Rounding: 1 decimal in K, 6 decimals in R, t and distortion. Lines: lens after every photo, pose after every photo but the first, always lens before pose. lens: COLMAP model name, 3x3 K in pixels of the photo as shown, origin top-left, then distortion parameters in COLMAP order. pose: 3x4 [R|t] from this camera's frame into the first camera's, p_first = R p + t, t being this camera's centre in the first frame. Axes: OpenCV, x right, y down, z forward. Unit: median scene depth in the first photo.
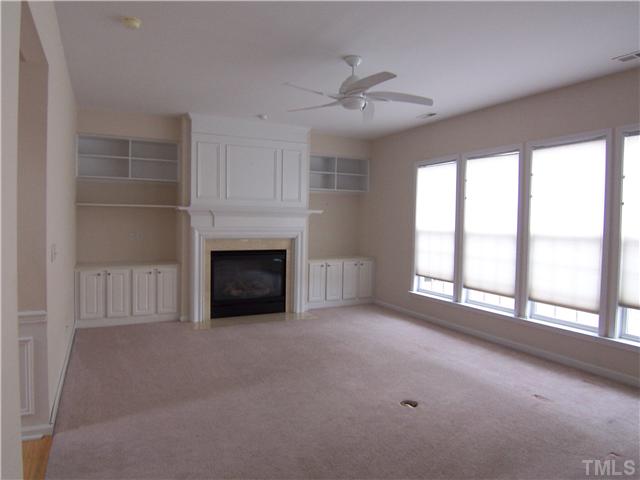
lens RADIAL K [[448.9, 0, 319.8], [0, 448.9, 236.1], [0, 0, 1]] dist [-0.017592, 0.000451]
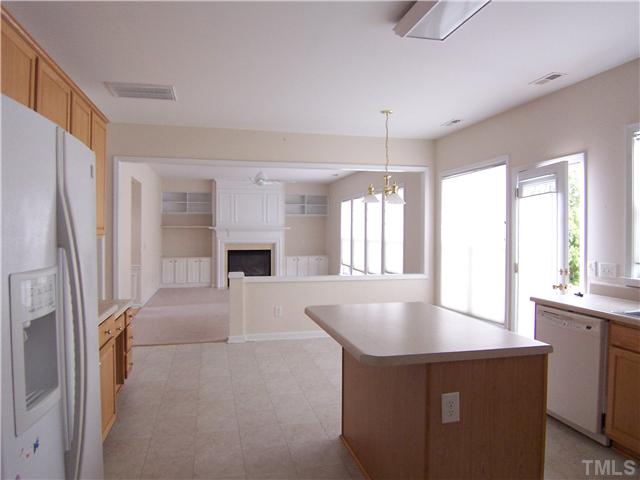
lens RADIAL K [[448.9, 0, 319.0], [0, 448.9, 240.2], [0, 0, 1]] dist [-0.017592, 0.000451]
pose [[0.973352, -0.011921, -0.229005, 0.569453], [0.005388, 0.999561, -0.029133, 0.049209], [0.229252, 0.027123, 0.972989, -0.752141]]
